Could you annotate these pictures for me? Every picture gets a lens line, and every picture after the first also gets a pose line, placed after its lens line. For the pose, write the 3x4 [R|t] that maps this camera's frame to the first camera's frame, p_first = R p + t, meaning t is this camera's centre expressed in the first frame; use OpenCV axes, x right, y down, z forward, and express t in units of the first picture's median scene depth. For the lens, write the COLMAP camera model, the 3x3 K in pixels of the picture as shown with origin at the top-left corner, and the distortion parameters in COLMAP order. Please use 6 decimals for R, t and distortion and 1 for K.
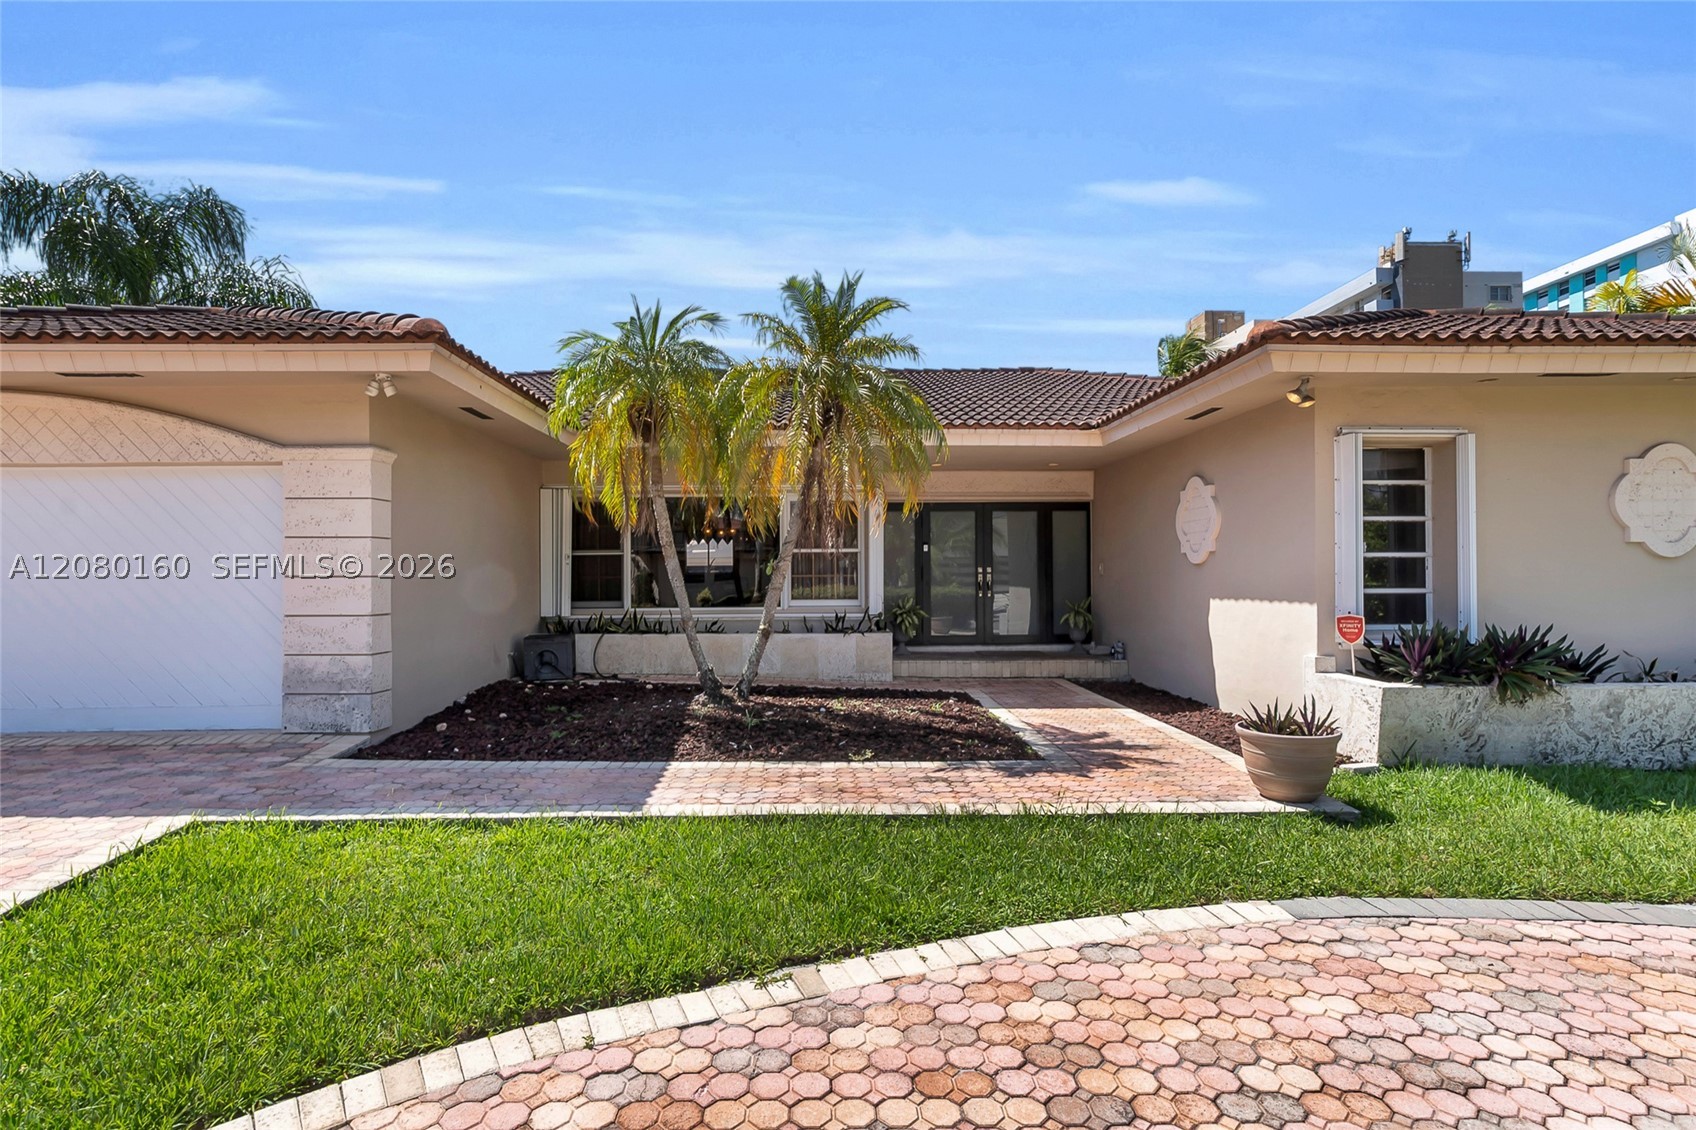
lens RADIAL K [[829.7, 0, 834.5], [0, 829.7, 567.5], [0, 0, 1]] dist [0.005746, -0.000441]
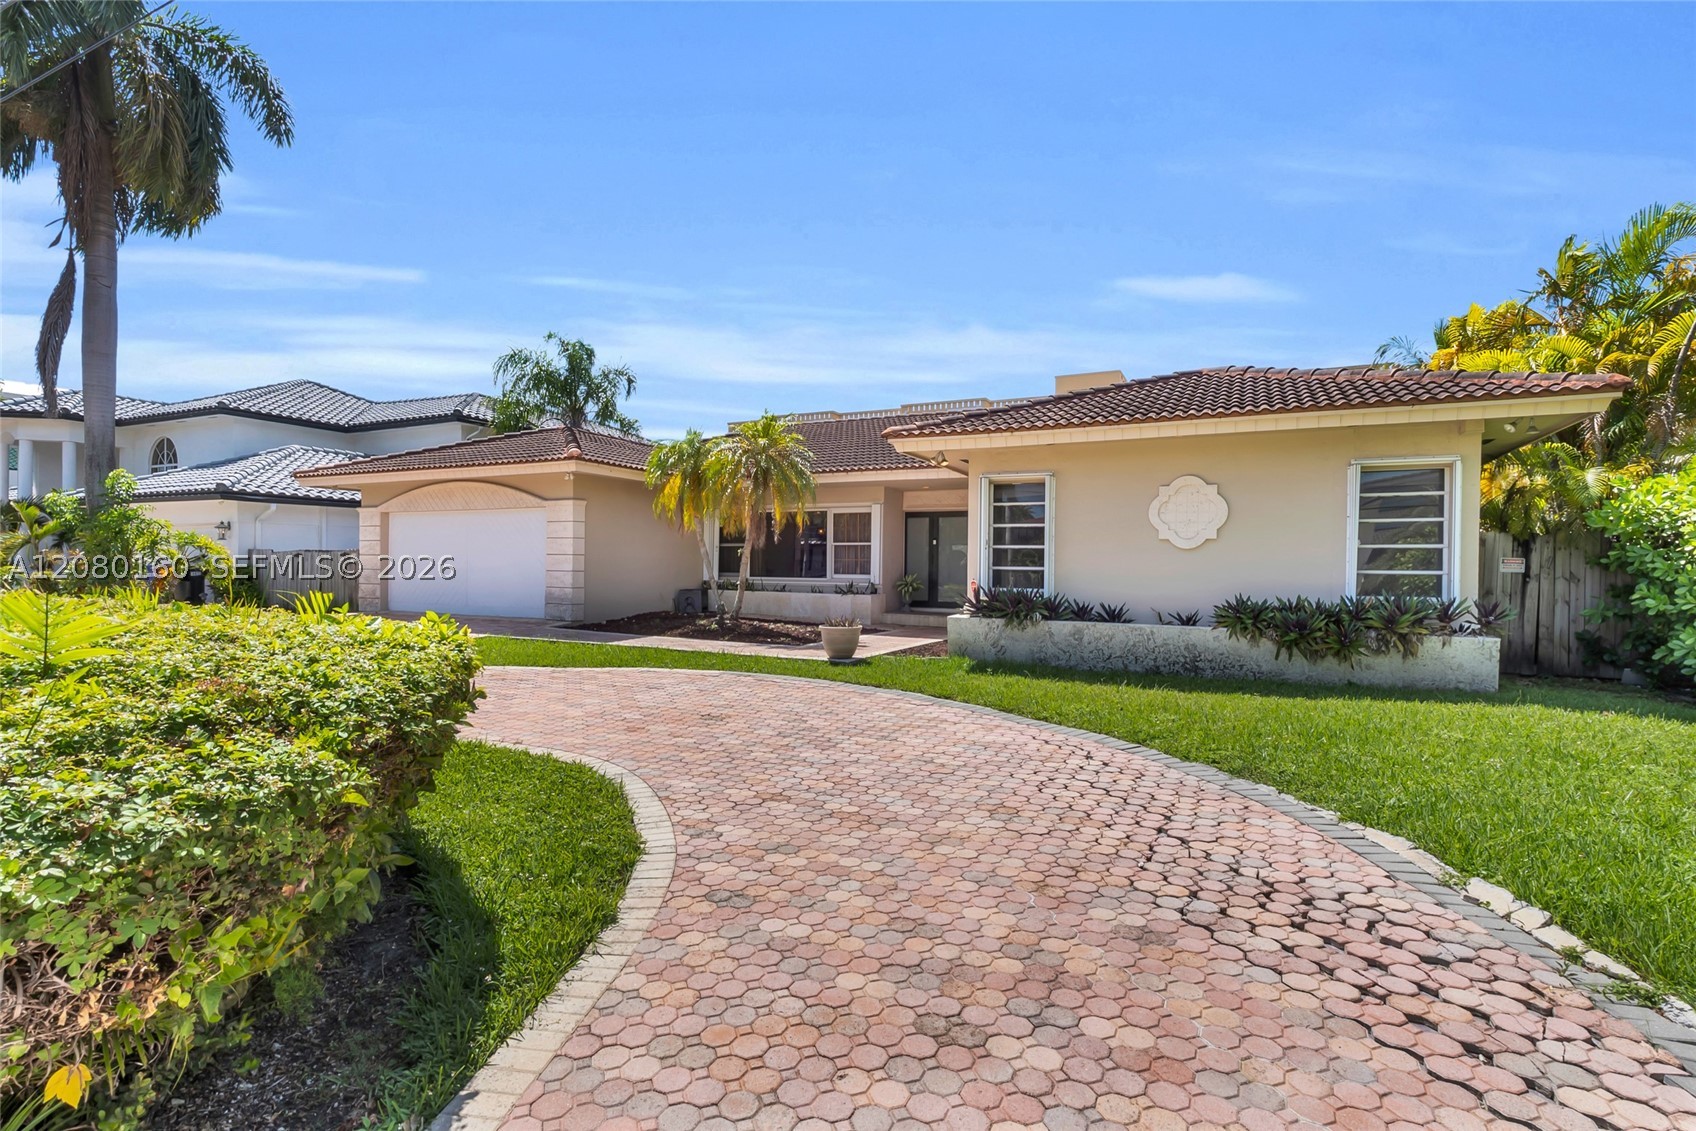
lens RADIAL K [[817.7, 0, 833.7], [0, 817.7, 568.8], [0, 0, 1]] dist [0.003845, -0.000711]
pose [[0.877499, 0.015677, -0.479323, 1.200770], [-0.011253, 0.999863, 0.012101, 0.015012], [0.479447, -0.005225, 0.877555, -0.675125]]
